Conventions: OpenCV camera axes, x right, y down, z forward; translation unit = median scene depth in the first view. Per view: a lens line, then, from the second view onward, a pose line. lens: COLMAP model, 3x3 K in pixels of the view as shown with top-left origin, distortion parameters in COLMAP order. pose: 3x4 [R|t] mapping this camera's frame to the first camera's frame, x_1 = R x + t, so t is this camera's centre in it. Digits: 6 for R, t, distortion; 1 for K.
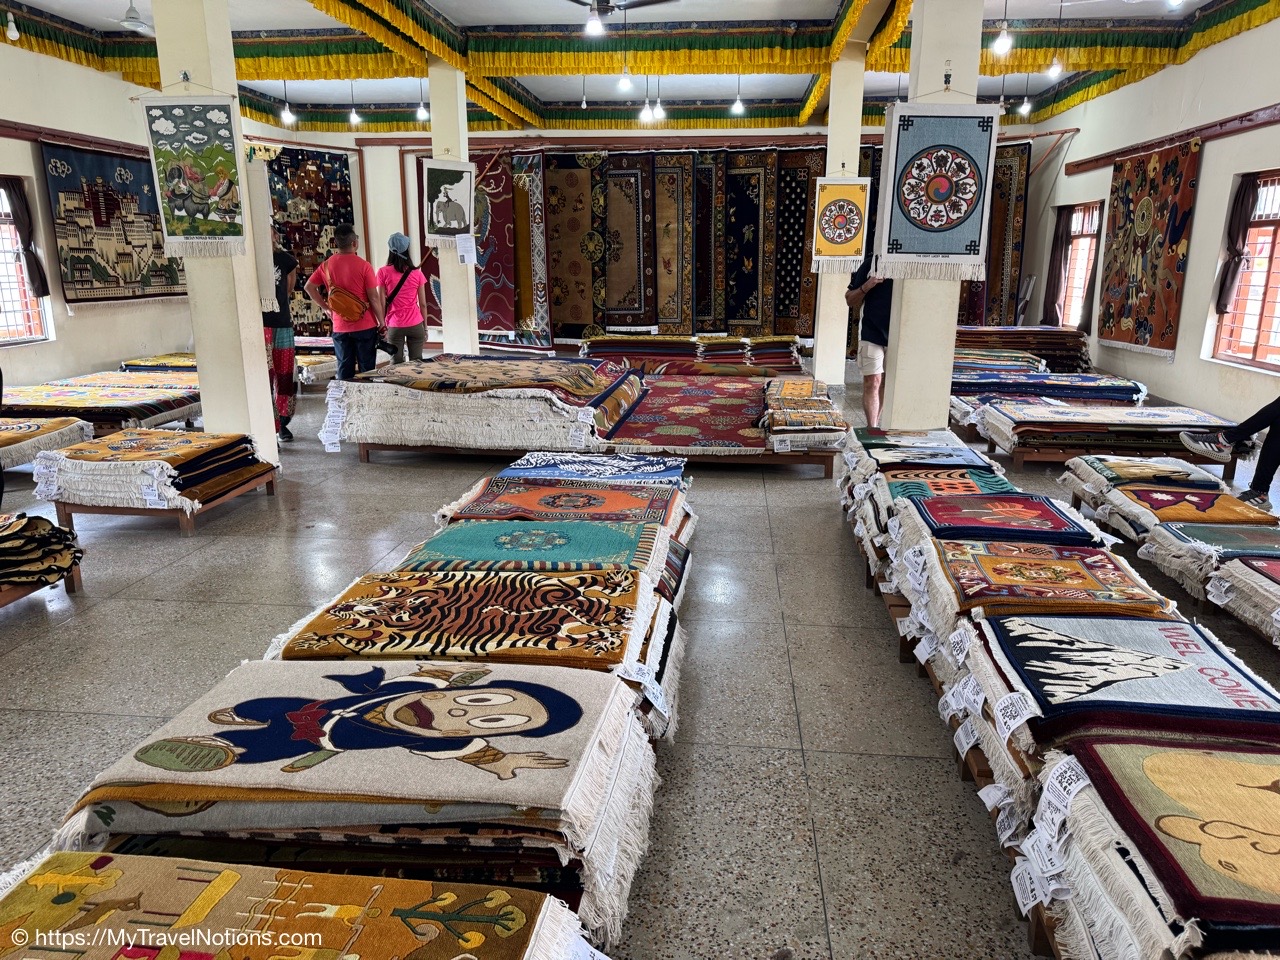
lens RADIAL K [[904.4, 0, 643.8], [0, 904.4, 487.9], [0, 0, 1]] dist [0.041066, -0.028230]
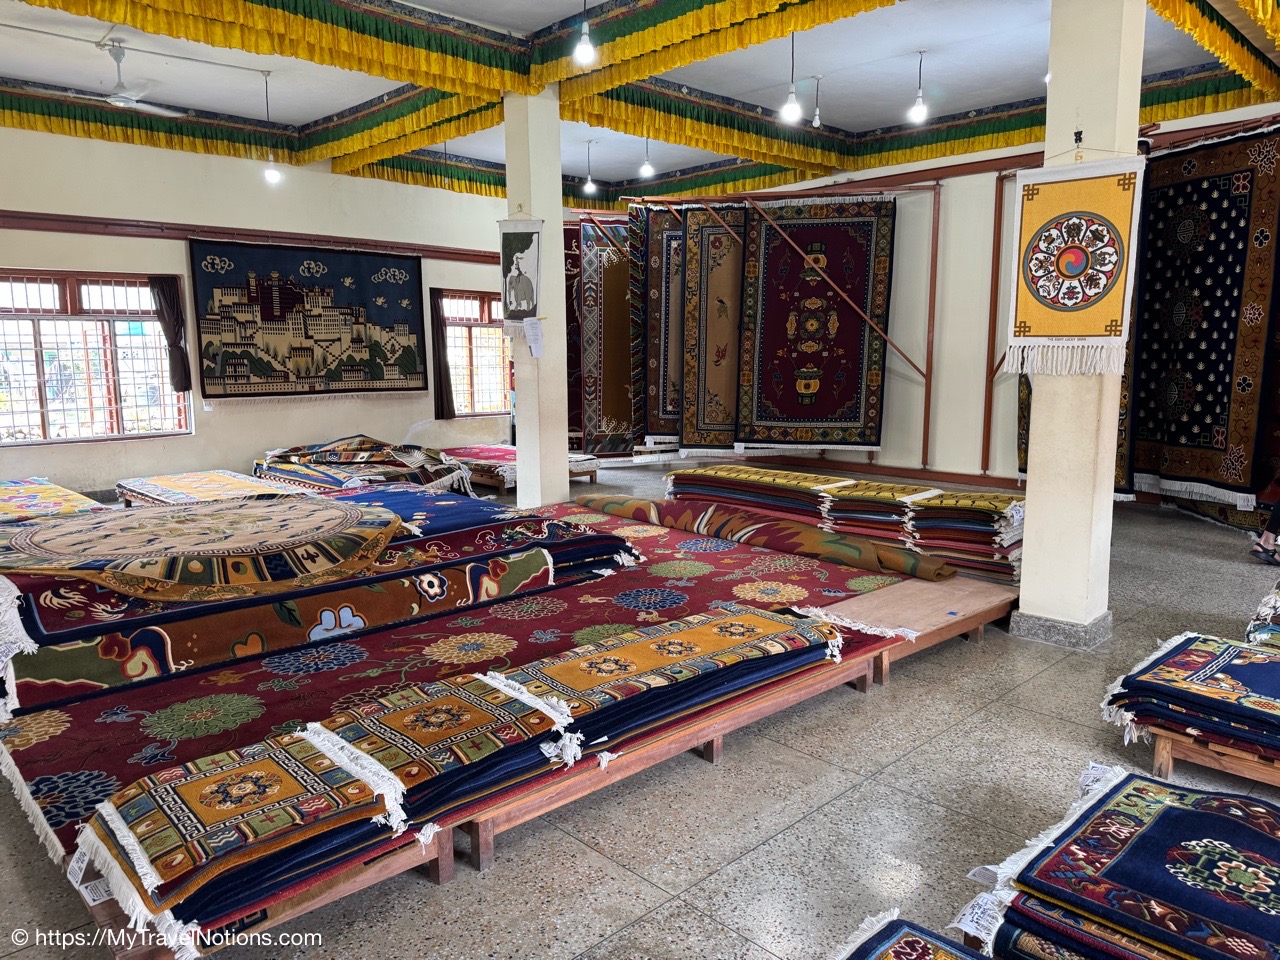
lens RADIAL K [[904.4, 0, 639.7], [0, 904.4, 478.8], [0, 0, 1]] dist [0.041066, -0.028230]
pose [[0.767369, 0.083280, -0.635775, 0.337251], [-0.146824, 0.988007, -0.047795, -0.131082], [0.624170, 0.130024, 0.770393, 0.520243]]
